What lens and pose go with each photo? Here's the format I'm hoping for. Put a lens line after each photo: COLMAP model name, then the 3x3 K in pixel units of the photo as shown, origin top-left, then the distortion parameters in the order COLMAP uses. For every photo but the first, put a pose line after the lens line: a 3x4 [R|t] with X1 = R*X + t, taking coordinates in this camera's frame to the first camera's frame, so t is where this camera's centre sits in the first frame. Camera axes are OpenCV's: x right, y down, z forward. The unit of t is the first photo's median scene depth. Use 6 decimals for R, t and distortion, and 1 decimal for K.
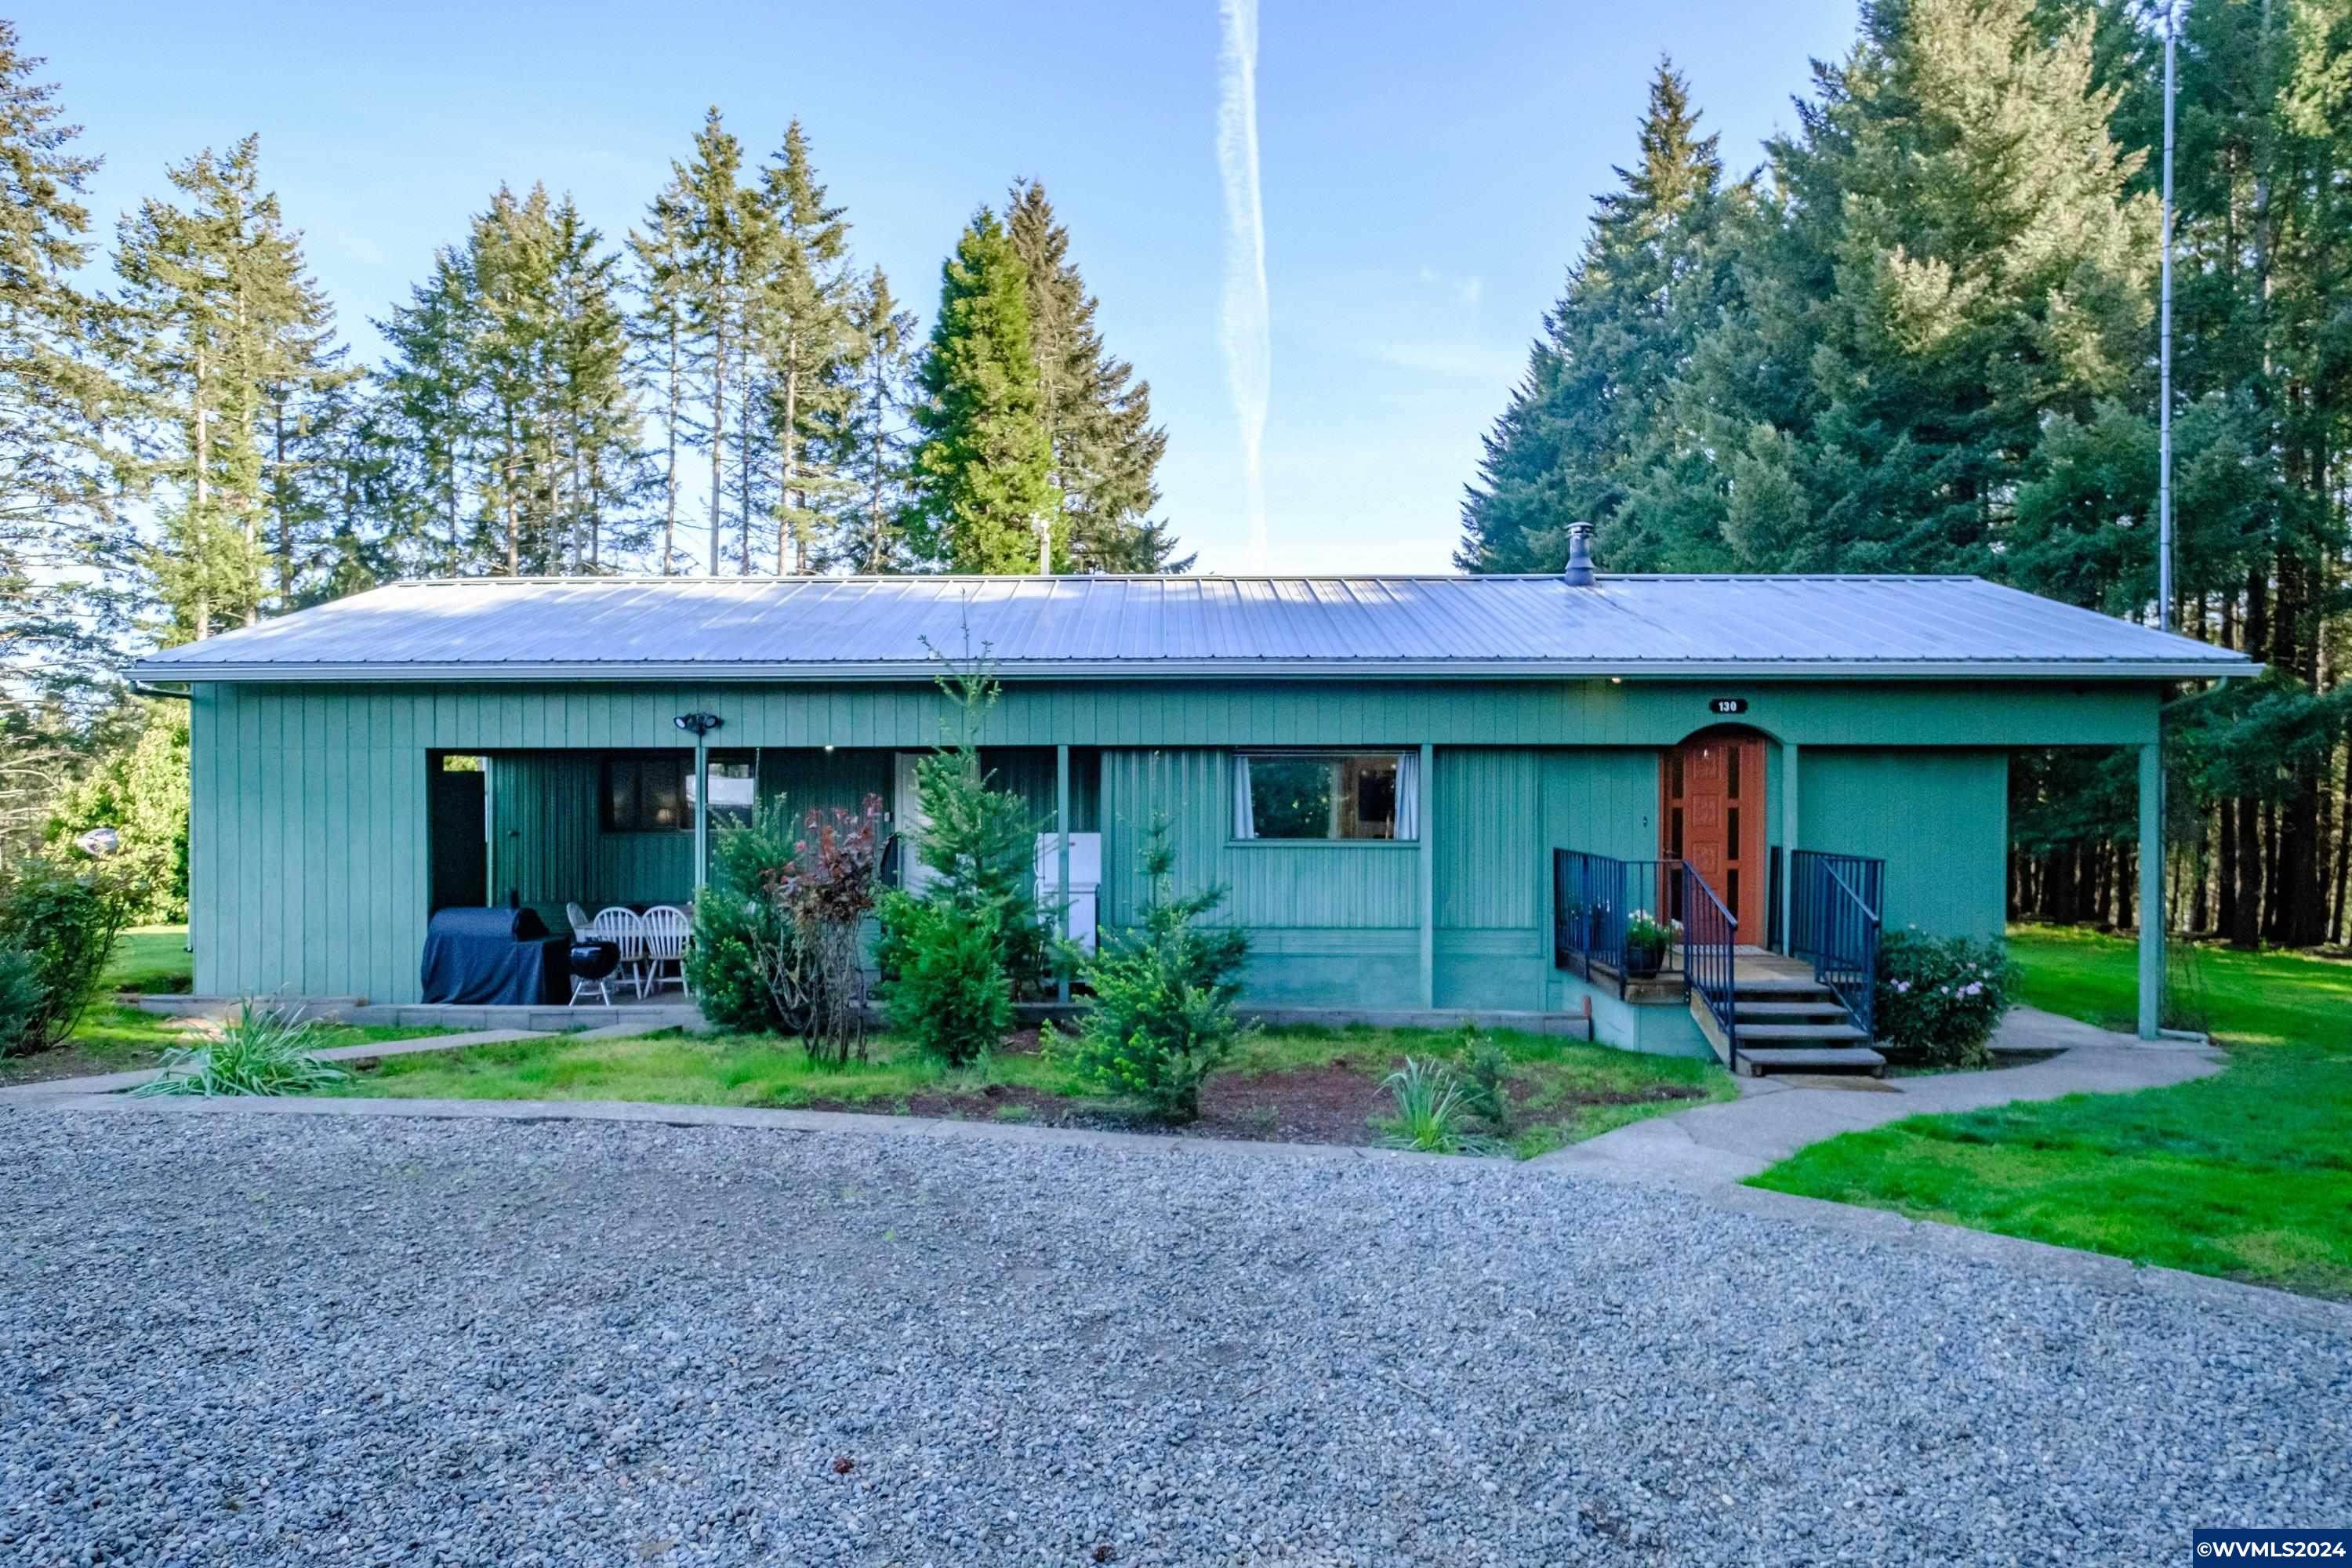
lens RADIAL K [[1321.2, 0, 1176.8], [0, 1321.2, 784.1], [0, 0, 1]] dist [-0.004742, -0.003262]
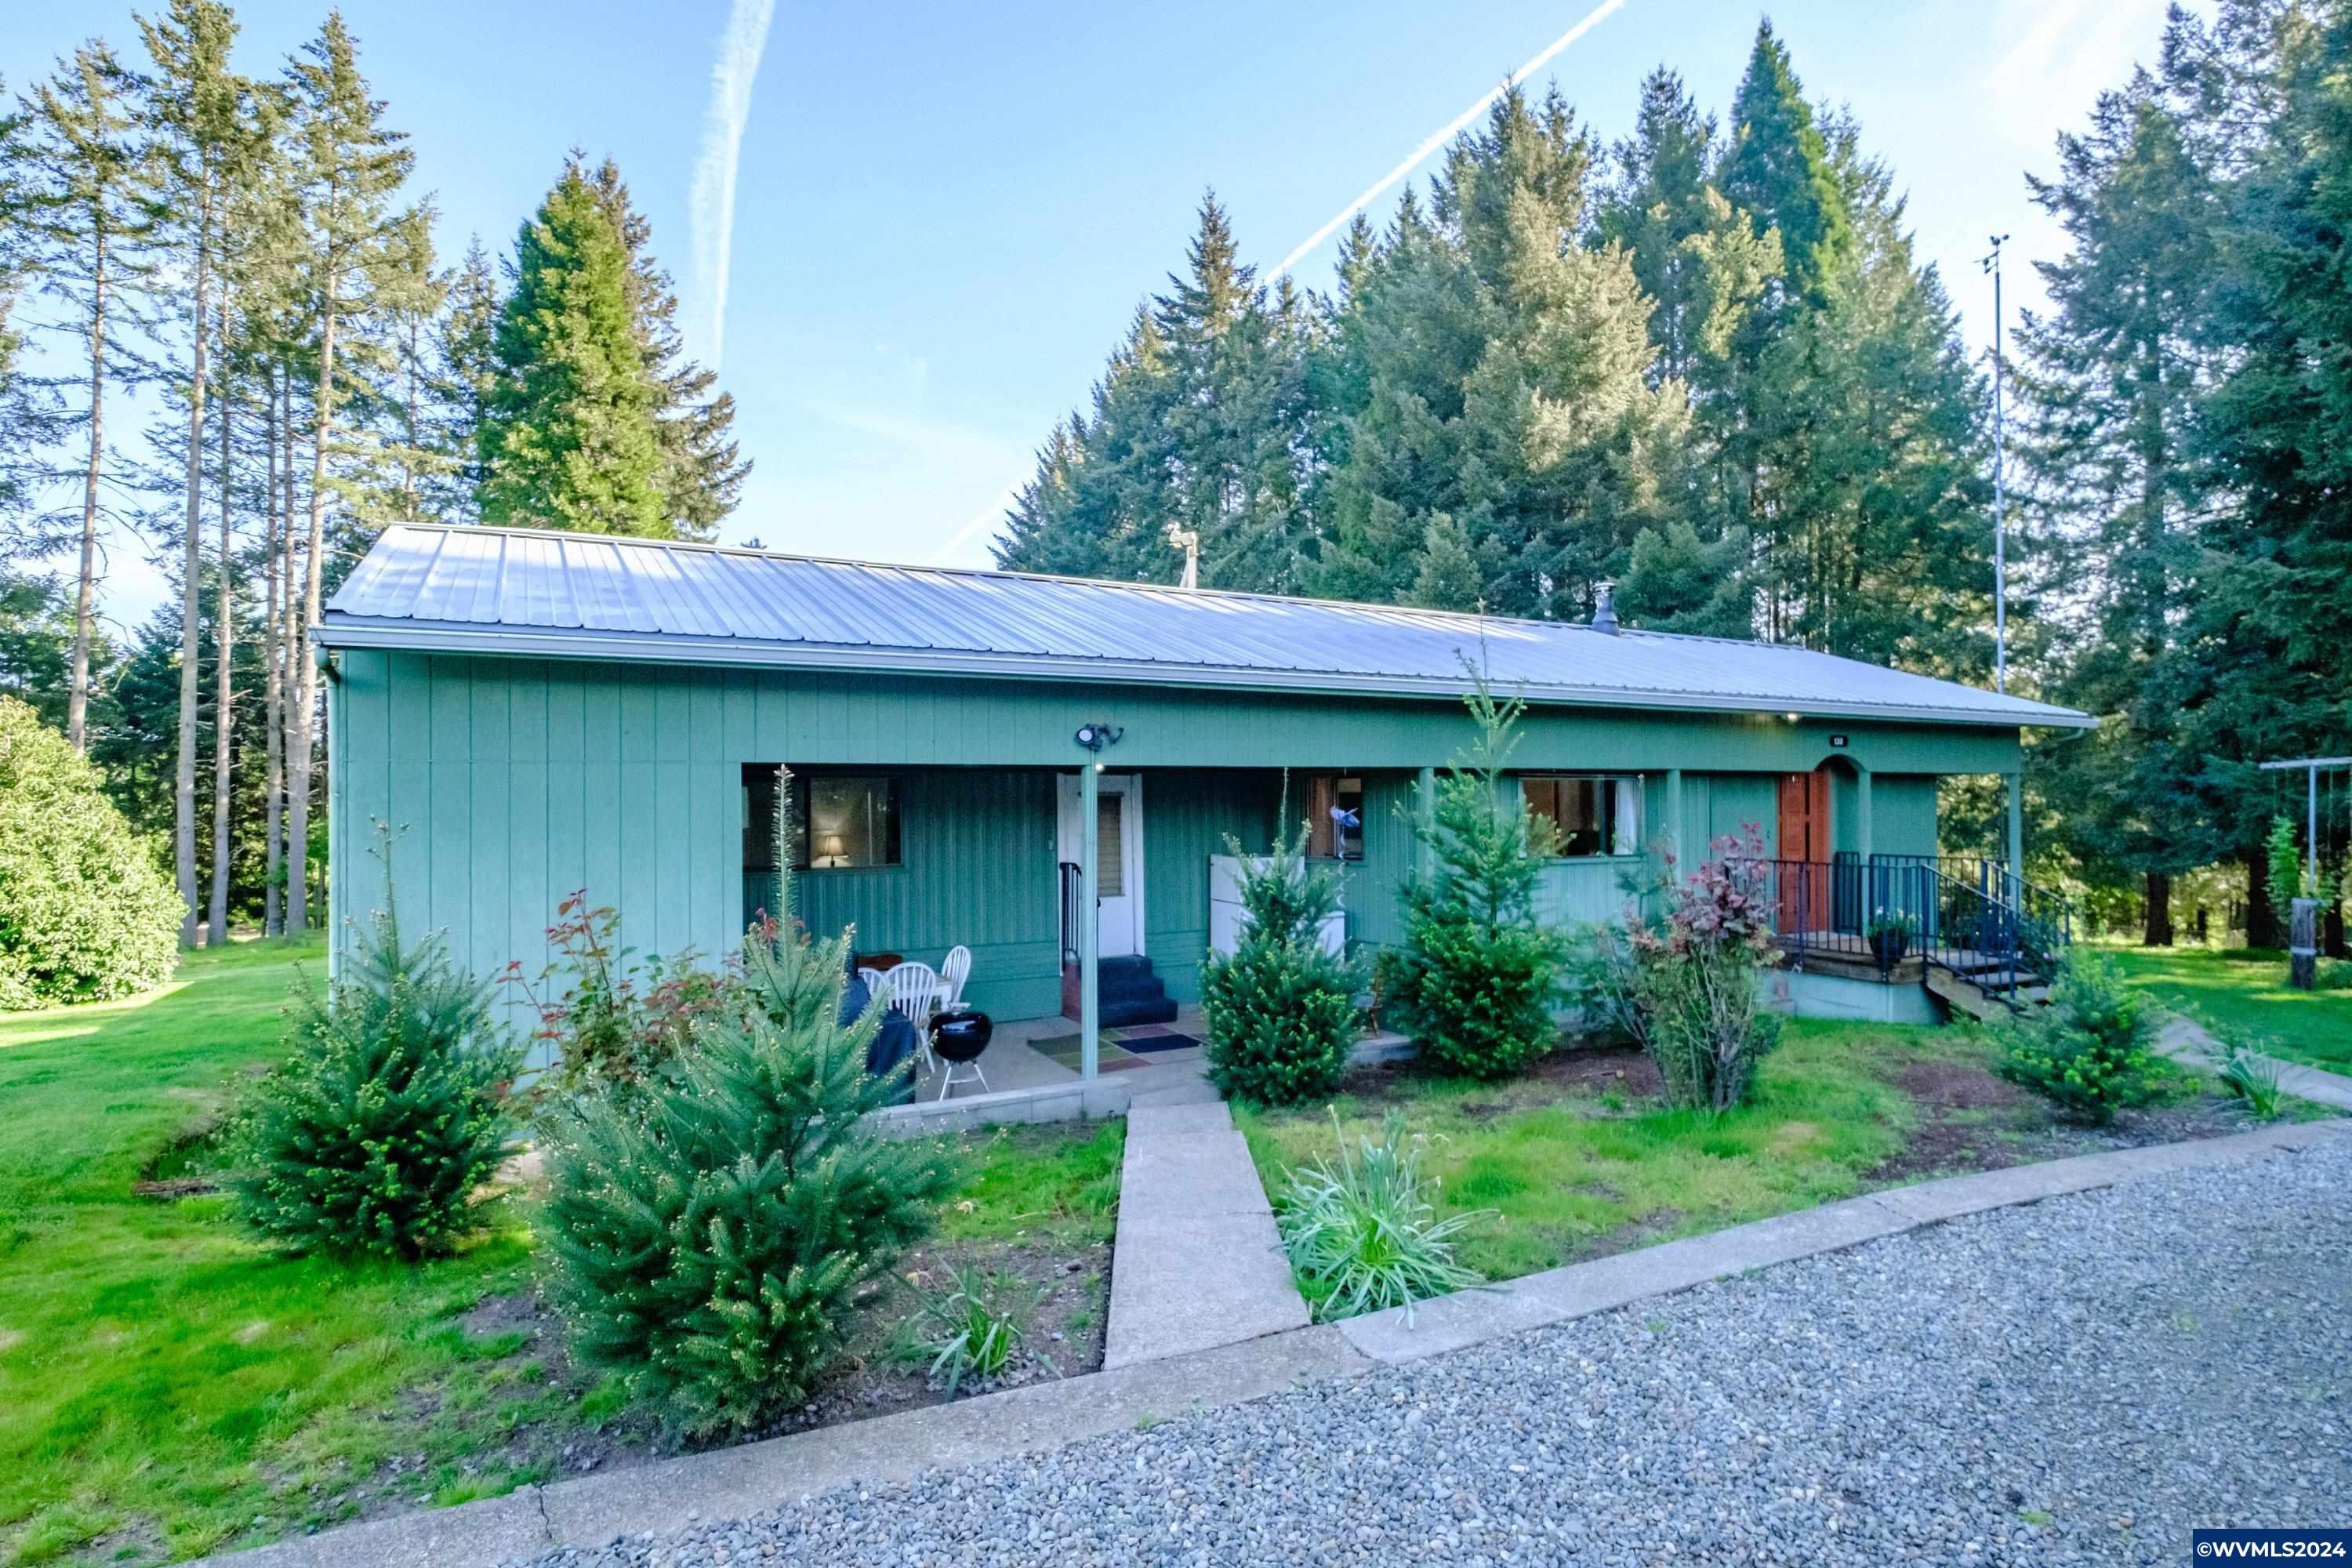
lens RADIAL K [[1197.3, 0, 1176.3], [0, 1197.3, 786.5], [0, 0, 1]] dist [-0.003195, -0.000409]
pose [[0.871874, 0.002055, 0.489725, -0.192840], [0.006047, 0.999870, -0.014962, -0.000977], [-0.489692, 0.016007, 0.871748, 0.090645]]
